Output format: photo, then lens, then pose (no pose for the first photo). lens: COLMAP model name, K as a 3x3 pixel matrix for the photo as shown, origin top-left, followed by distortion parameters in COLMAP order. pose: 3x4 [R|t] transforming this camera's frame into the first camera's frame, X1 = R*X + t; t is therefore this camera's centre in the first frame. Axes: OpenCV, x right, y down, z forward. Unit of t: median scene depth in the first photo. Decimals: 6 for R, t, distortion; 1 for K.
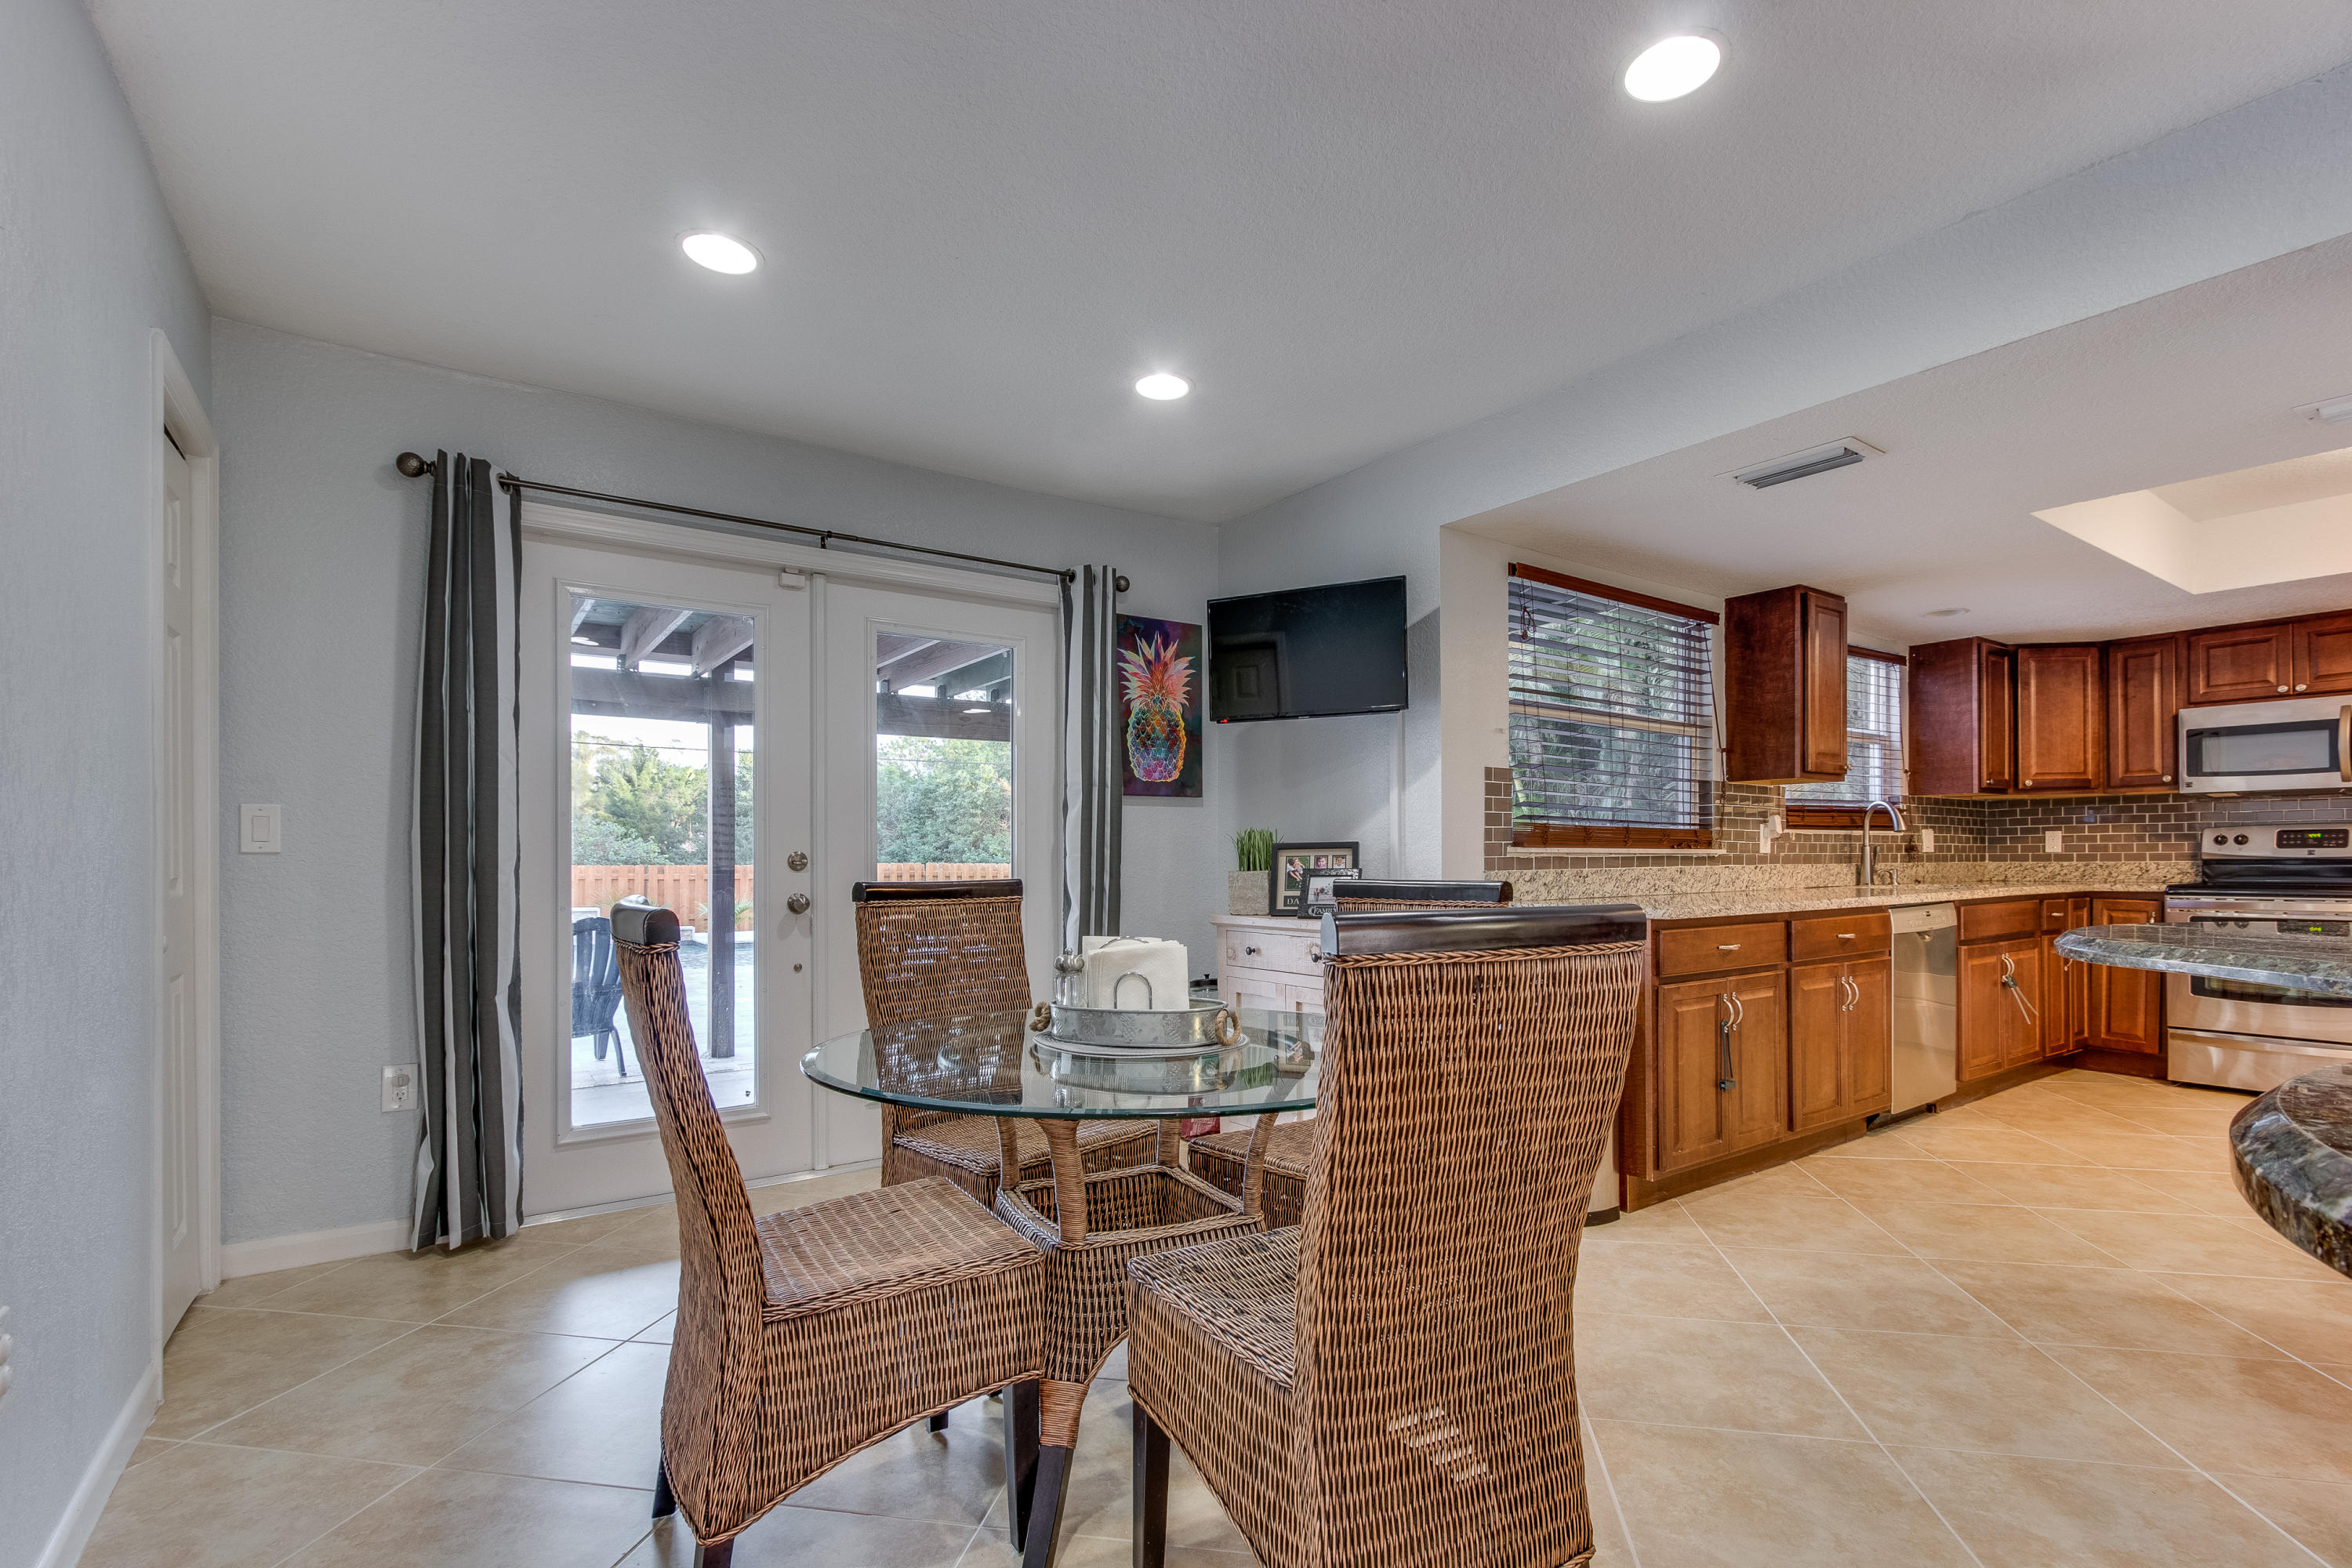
lens RADIAL K [[1089.7, 0, 1212.0], [0, 1089.7, 862.7], [0, 0, 1]] dist [0.009802, 0.000449]
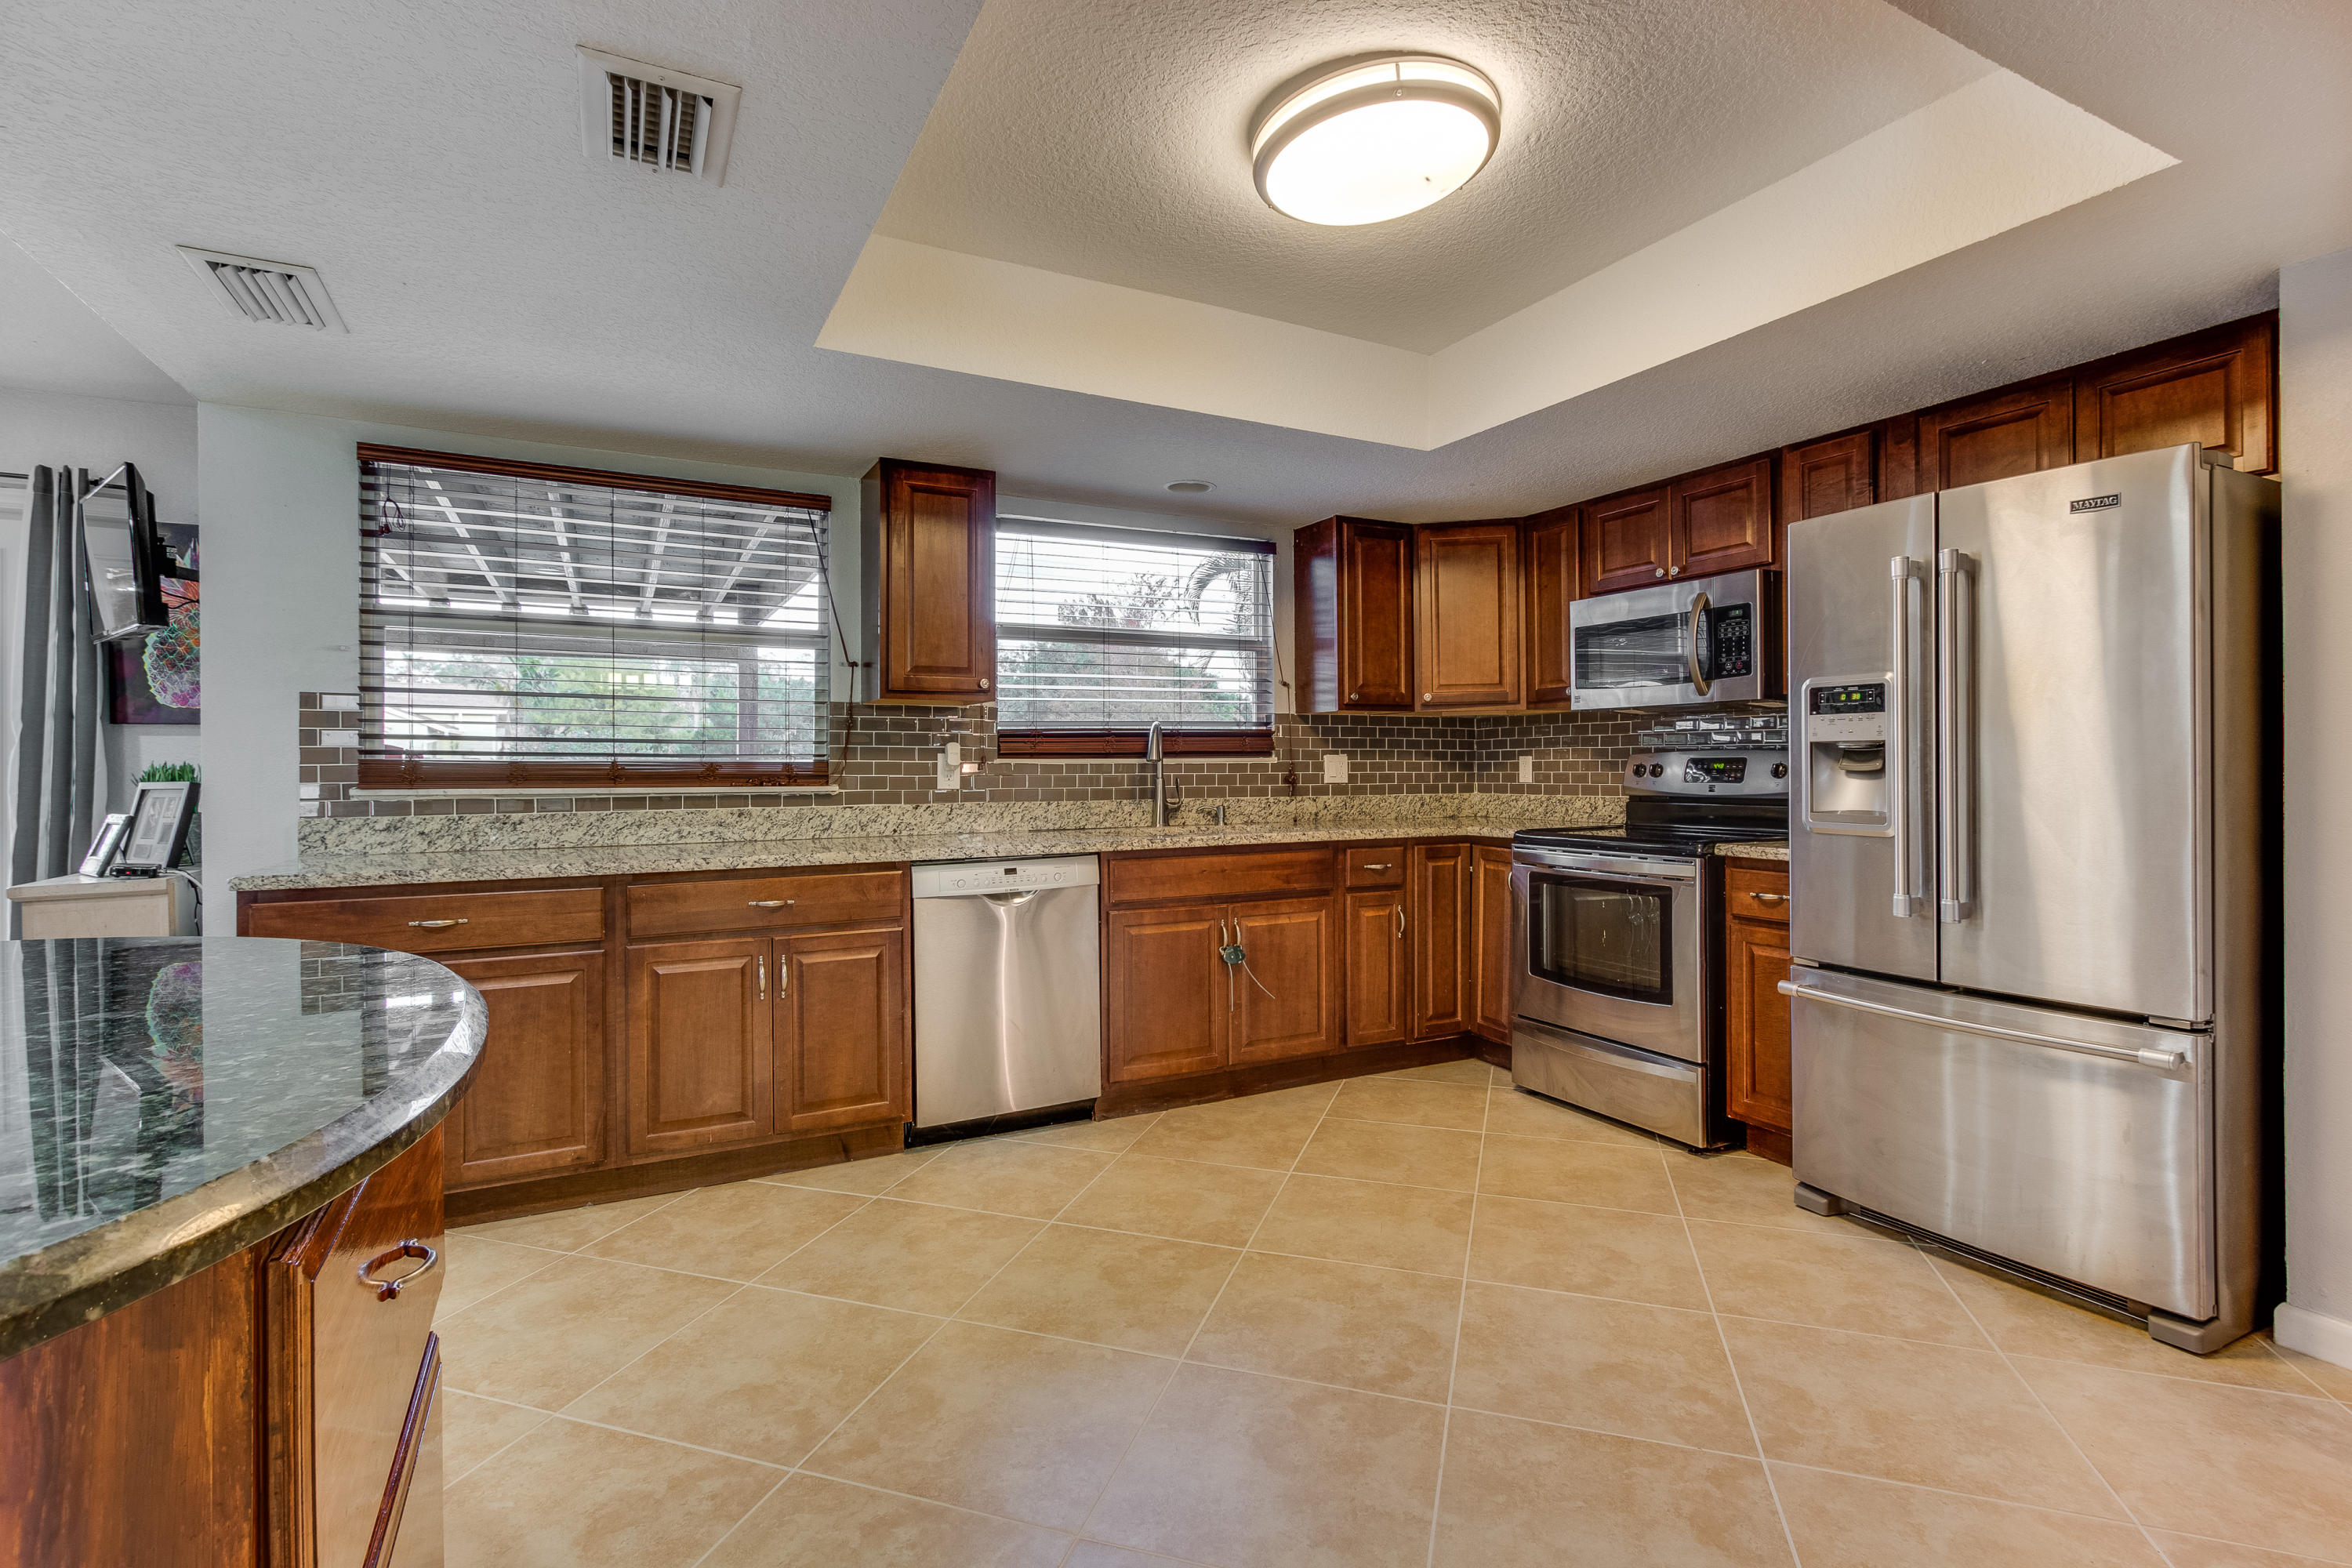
lens RADIAL K [[1084.2, 0, 1179.9], [0, 1084.2, 775.9], [0, 0, 1]] dist [-0.001172, 0.004116]
pose [[0.989123, 0.001798, -0.147082, 0.733504], [-0.001036, 0.999986, 0.005258, -0.021099], [0.147089, -0.005049, 0.989110, 0.206973]]
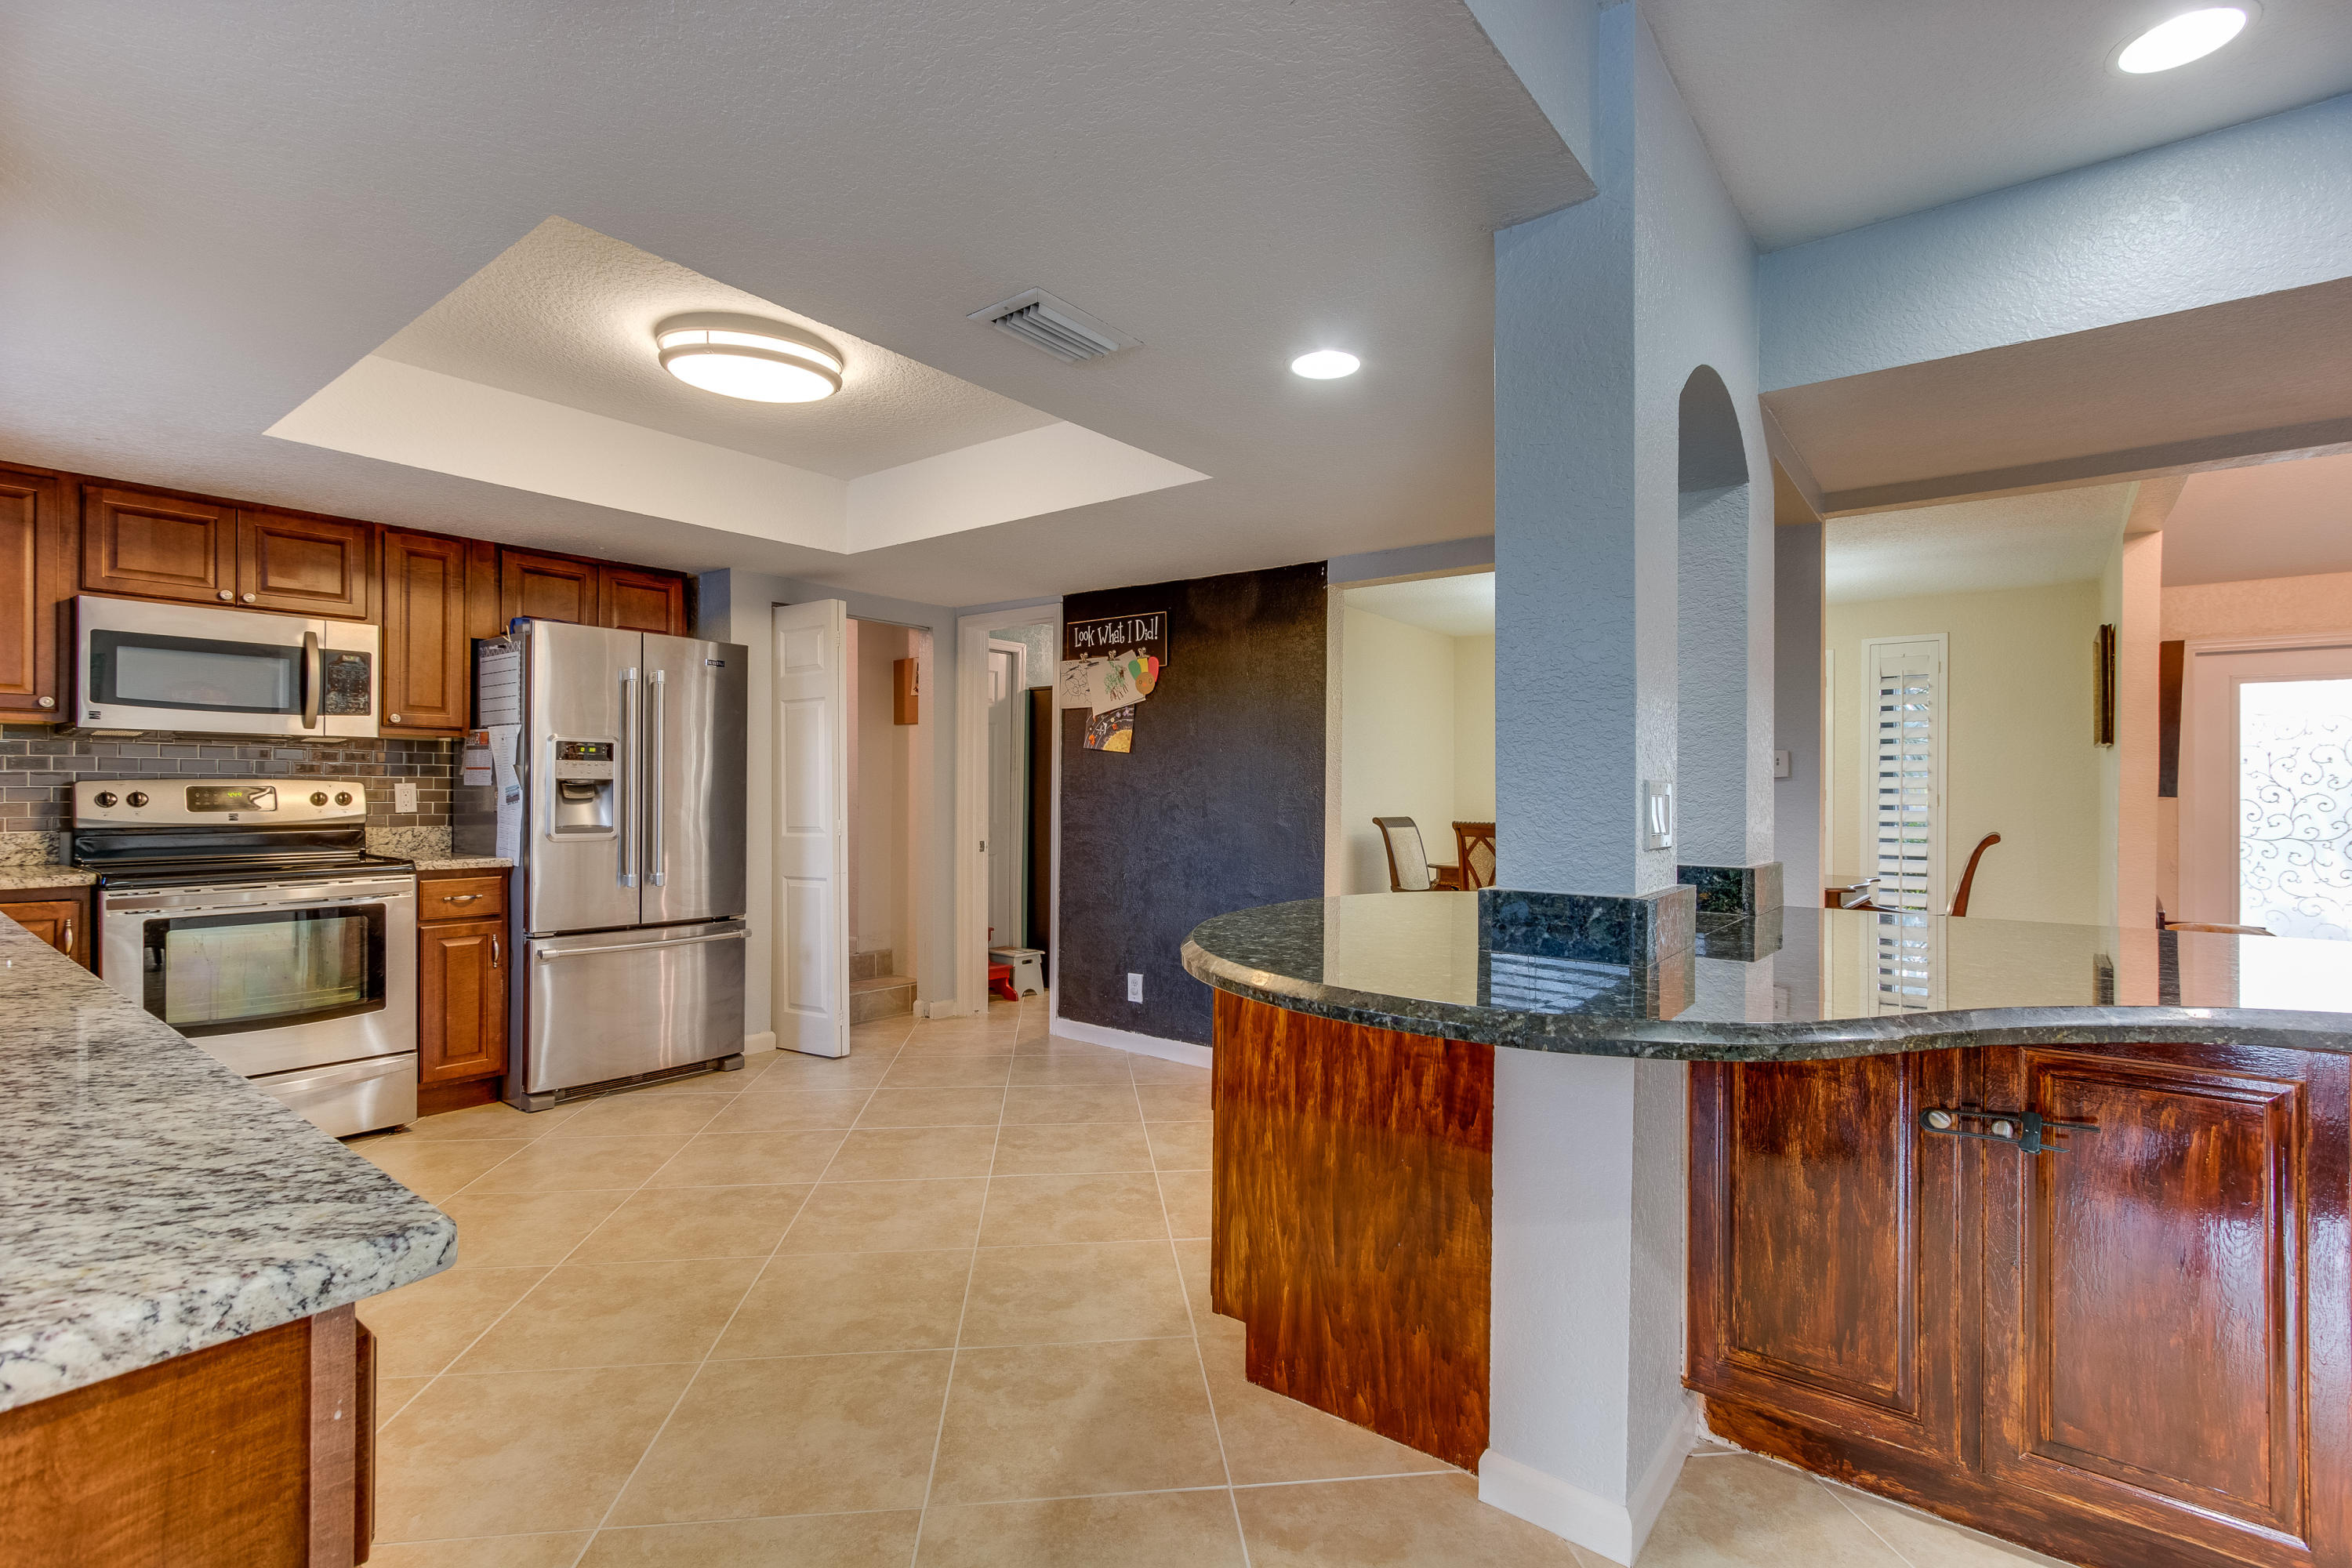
lens RADIAL K [[1084.2, 0, 1179.9], [0, 1084.2, 775.9], [0, 0, 1]] dist [-0.001172, 0.004116]
pose [[-0.268960, 0.016518, 0.963010, 0.104208], [0.002930, 0.999862, -0.016331, -0.023095], [-0.963147, -0.001571, -0.268972, 0.563601]]
